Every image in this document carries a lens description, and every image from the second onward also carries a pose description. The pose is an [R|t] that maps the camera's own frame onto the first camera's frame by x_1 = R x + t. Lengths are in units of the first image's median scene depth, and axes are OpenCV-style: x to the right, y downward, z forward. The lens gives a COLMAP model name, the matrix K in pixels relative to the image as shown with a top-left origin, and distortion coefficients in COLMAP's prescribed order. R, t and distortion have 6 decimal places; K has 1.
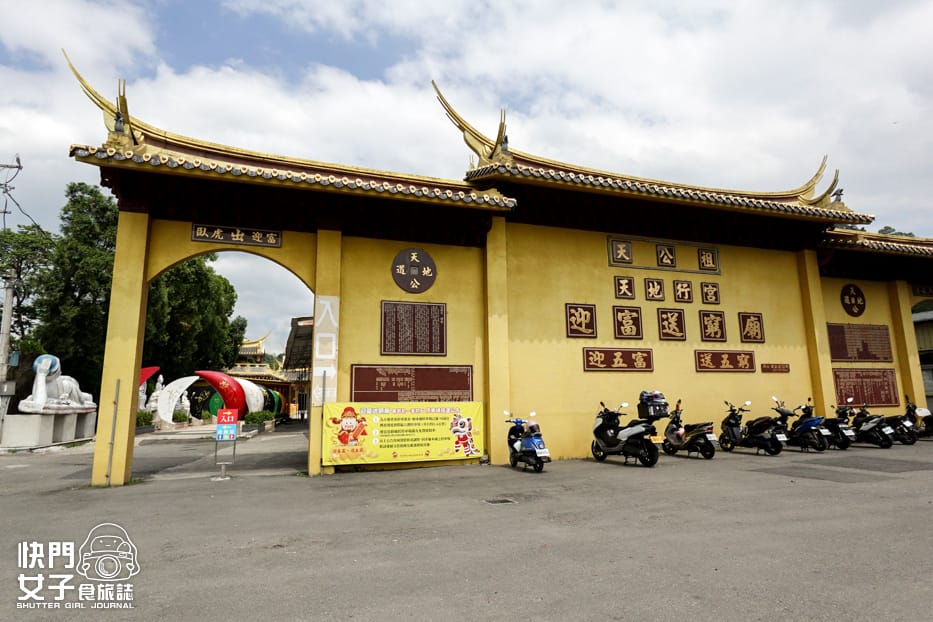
lens RADIAL K [[547.6, 0, 466.5], [0, 547.6, 311.0], [0, 0, 1]] dist [-0.000570, -0.000462]
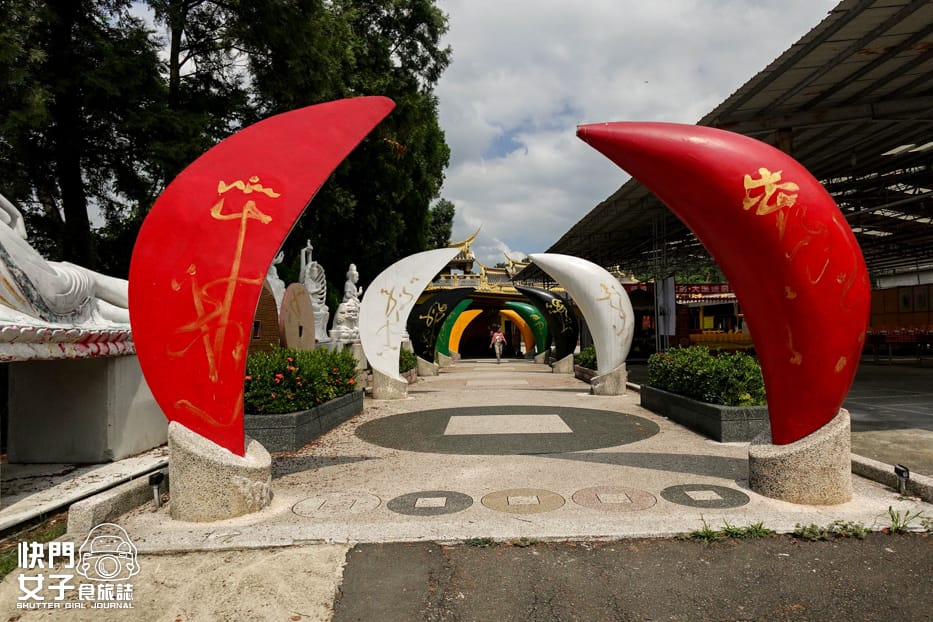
lens RADIAL K [[524.9, 0, 469.0], [0, 524.9, 321.7], [0, 0, 1]] dist [-0.000620, -0.000858]
pose [[0.968984, -0.008376, -0.246981, -0.384906], [0.042965, 0.989915, 0.134993, 0.115839], [0.243359, -0.141418, 0.959571, 0.646143]]
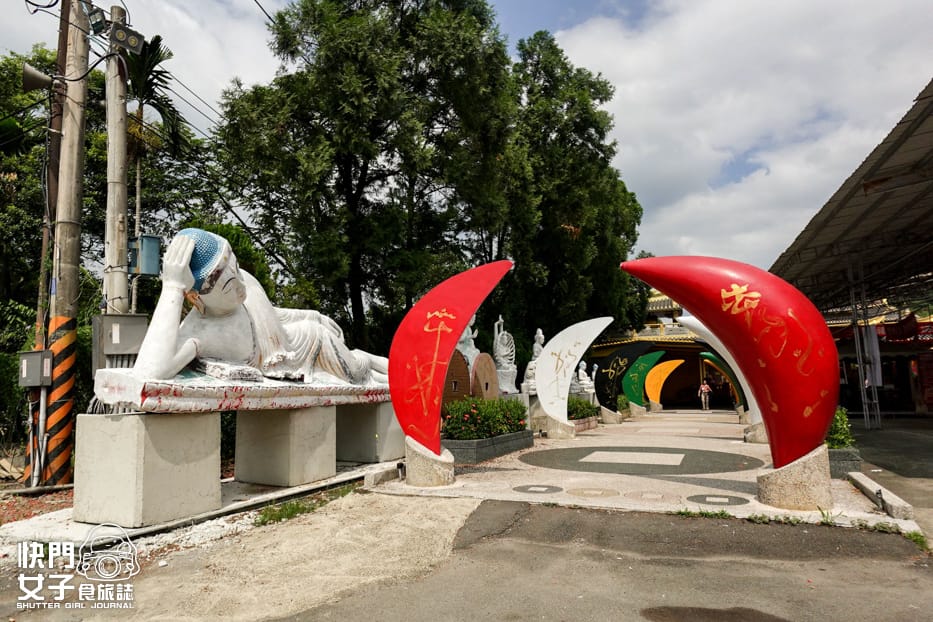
lens RADIAL K [[547.6, 0, 466.5], [0, 547.6, 311.0], [0, 0, 1]] dist [-0.000570, -0.000462]
pose [[0.784356, -0.088355, -0.613986, -0.298411], [0.109105, 0.994023, -0.003663, 0.098740], [0.610640, -0.064116, 0.789308, 0.562218]]
